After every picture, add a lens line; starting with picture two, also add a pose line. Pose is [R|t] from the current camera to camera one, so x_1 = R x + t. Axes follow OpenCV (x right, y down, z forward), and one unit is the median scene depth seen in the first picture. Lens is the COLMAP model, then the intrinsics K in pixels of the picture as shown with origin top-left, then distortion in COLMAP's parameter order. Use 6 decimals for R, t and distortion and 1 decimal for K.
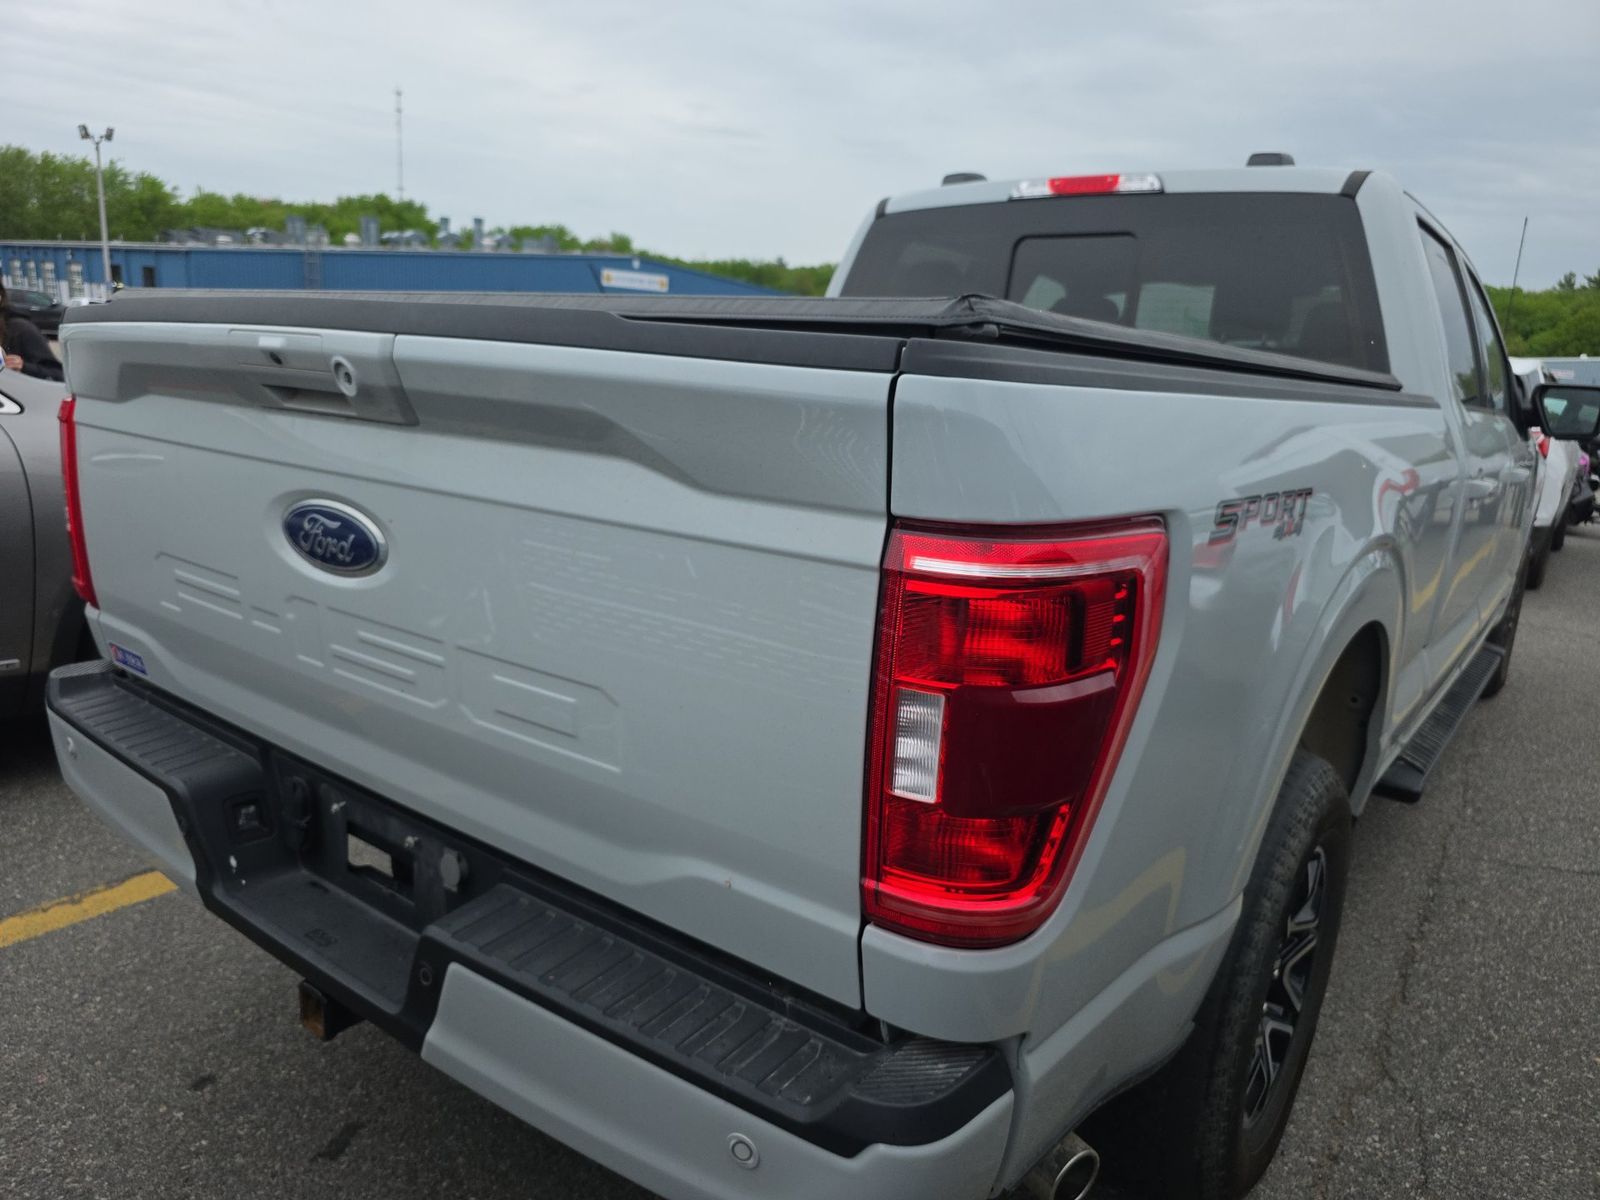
lens RADIAL K [[1079.1, 0, 792.0], [0, 1079.1, 561.4], [0, 0, 1]] dist [0.053030, -0.062584]
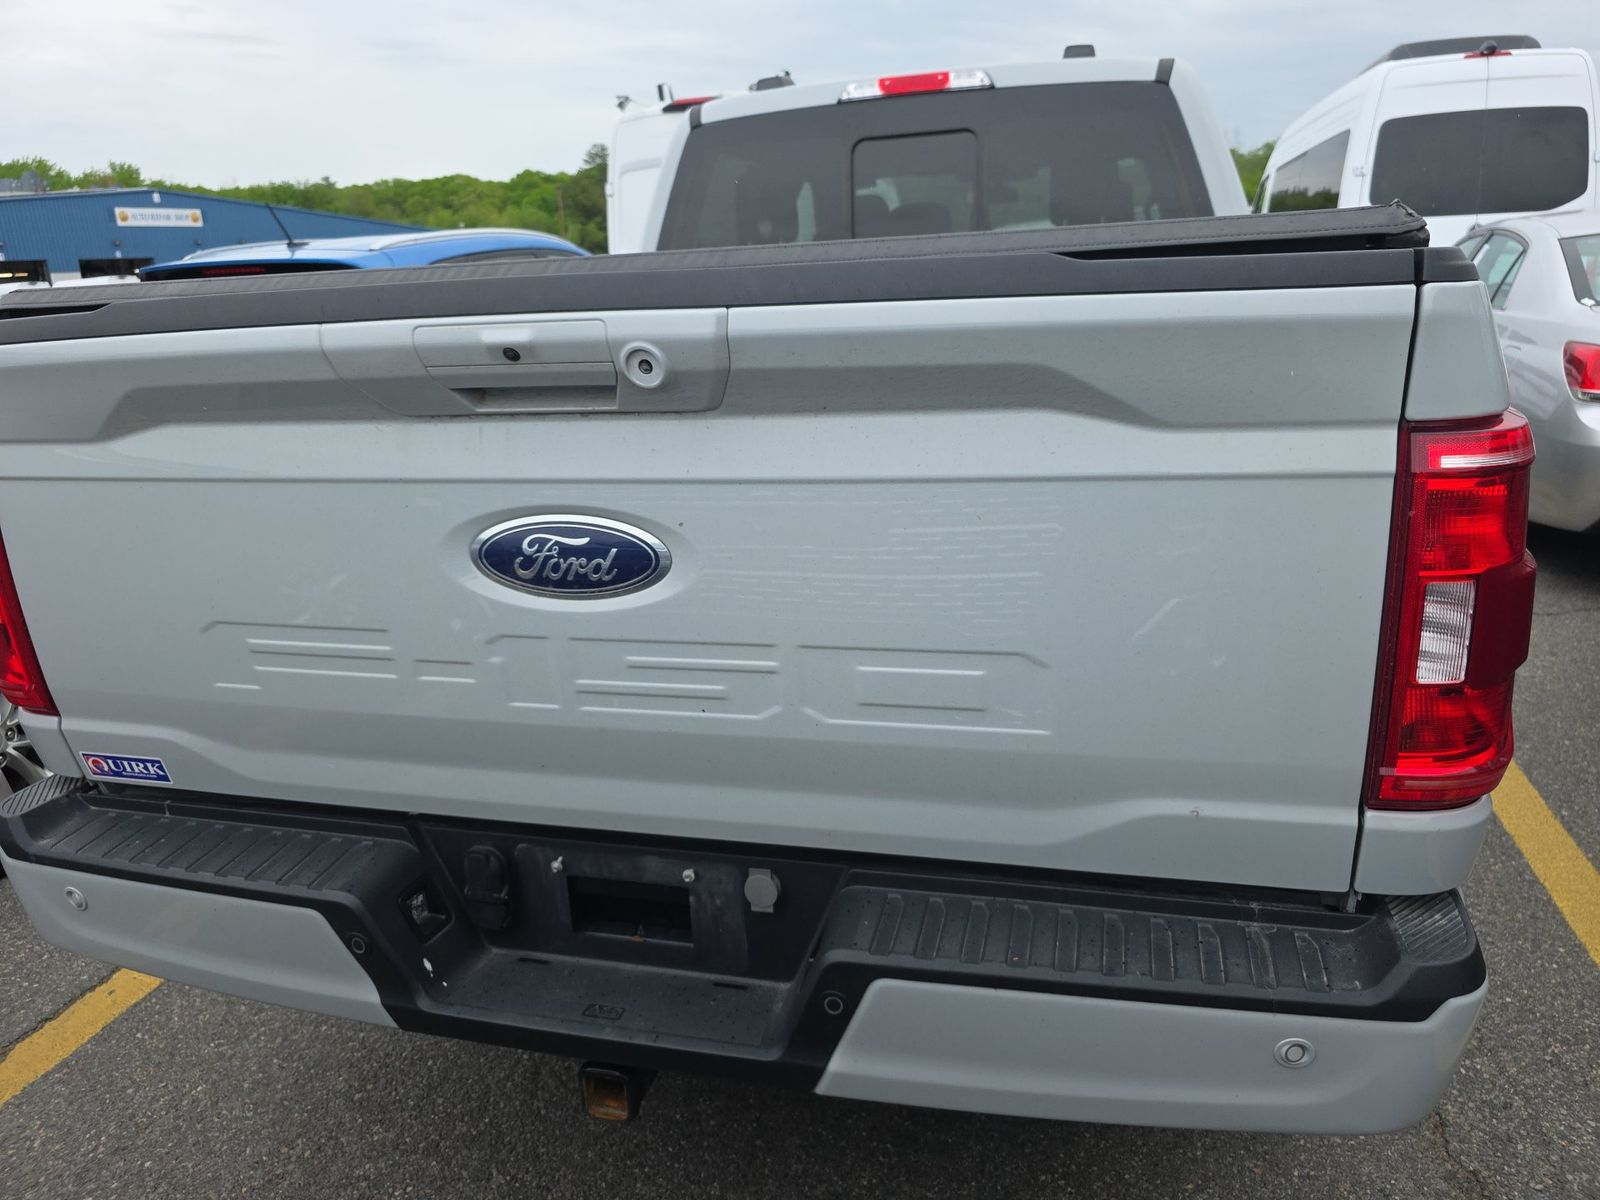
lens RADIAL K [[1097.4, 0, 813.4], [0, 1097.4, 527.5], [0, 0, 1]] dist [0.038283, -0.034879]
pose [[0.924750, -0.185525, 0.332291, -0.525466], [0.169000, 0.982506, 0.078234, -0.079206], [-0.340992, -0.016190, 0.939927, 0.126883]]
